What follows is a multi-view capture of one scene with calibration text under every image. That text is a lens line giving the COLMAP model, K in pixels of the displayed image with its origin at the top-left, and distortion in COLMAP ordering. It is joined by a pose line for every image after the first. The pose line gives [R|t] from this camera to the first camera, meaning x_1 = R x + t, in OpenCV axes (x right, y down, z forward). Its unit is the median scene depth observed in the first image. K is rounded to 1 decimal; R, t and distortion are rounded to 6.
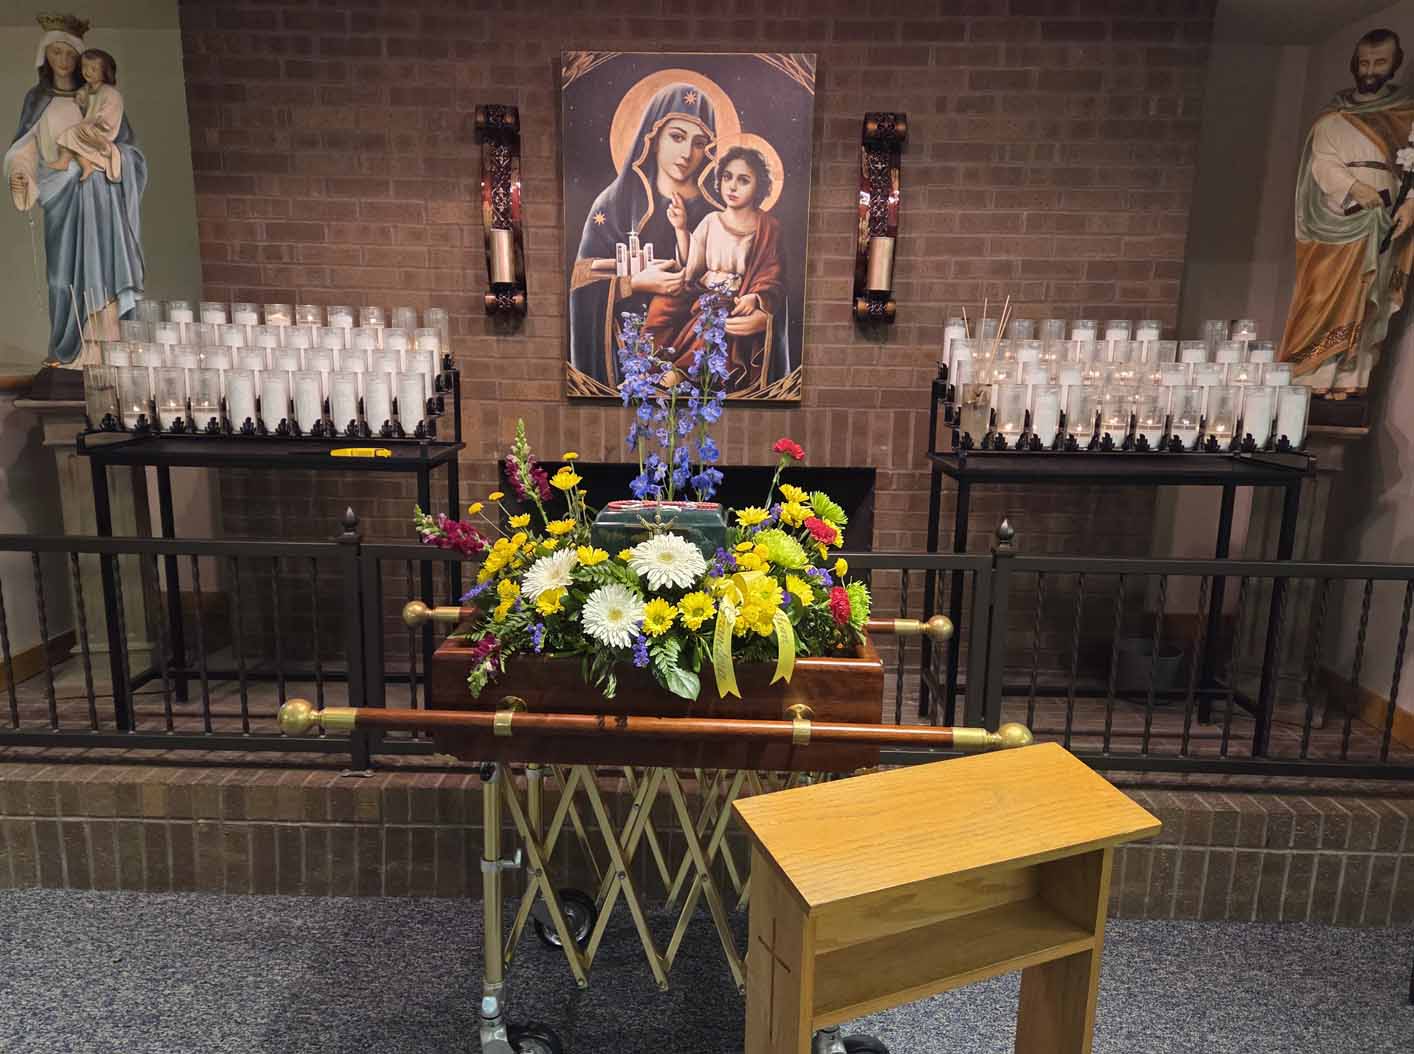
lens RADIAL K [[940.9, 0, 707.0], [0, 940.9, 527.0], [0, 0, 1]] dist [0.077894, -0.083586]
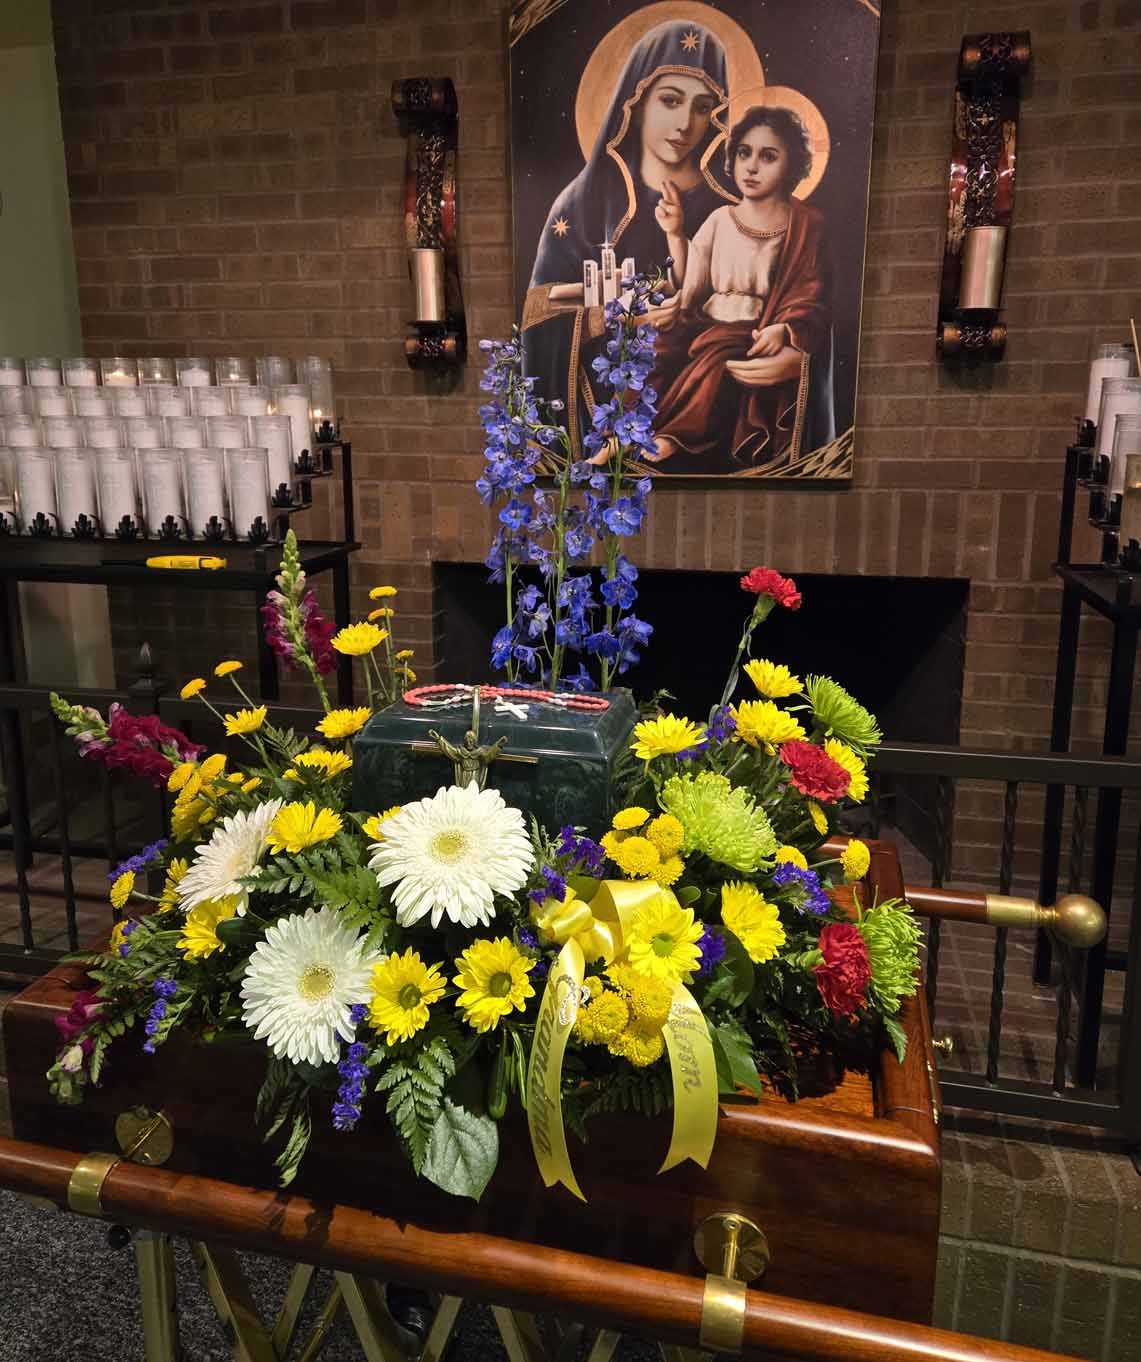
lens RADIAL K [[987.8, 0, 568.3], [0, 987.8, 592.6], [0, 0, 1]] dist [0.063148, -0.045493]
pose [[0.975699, 0.019984, -0.218203, 0.061635], [-0.021654, 0.999752, -0.005264, -0.047018], [0.218044, 0.009861, 0.975889, 0.276190]]
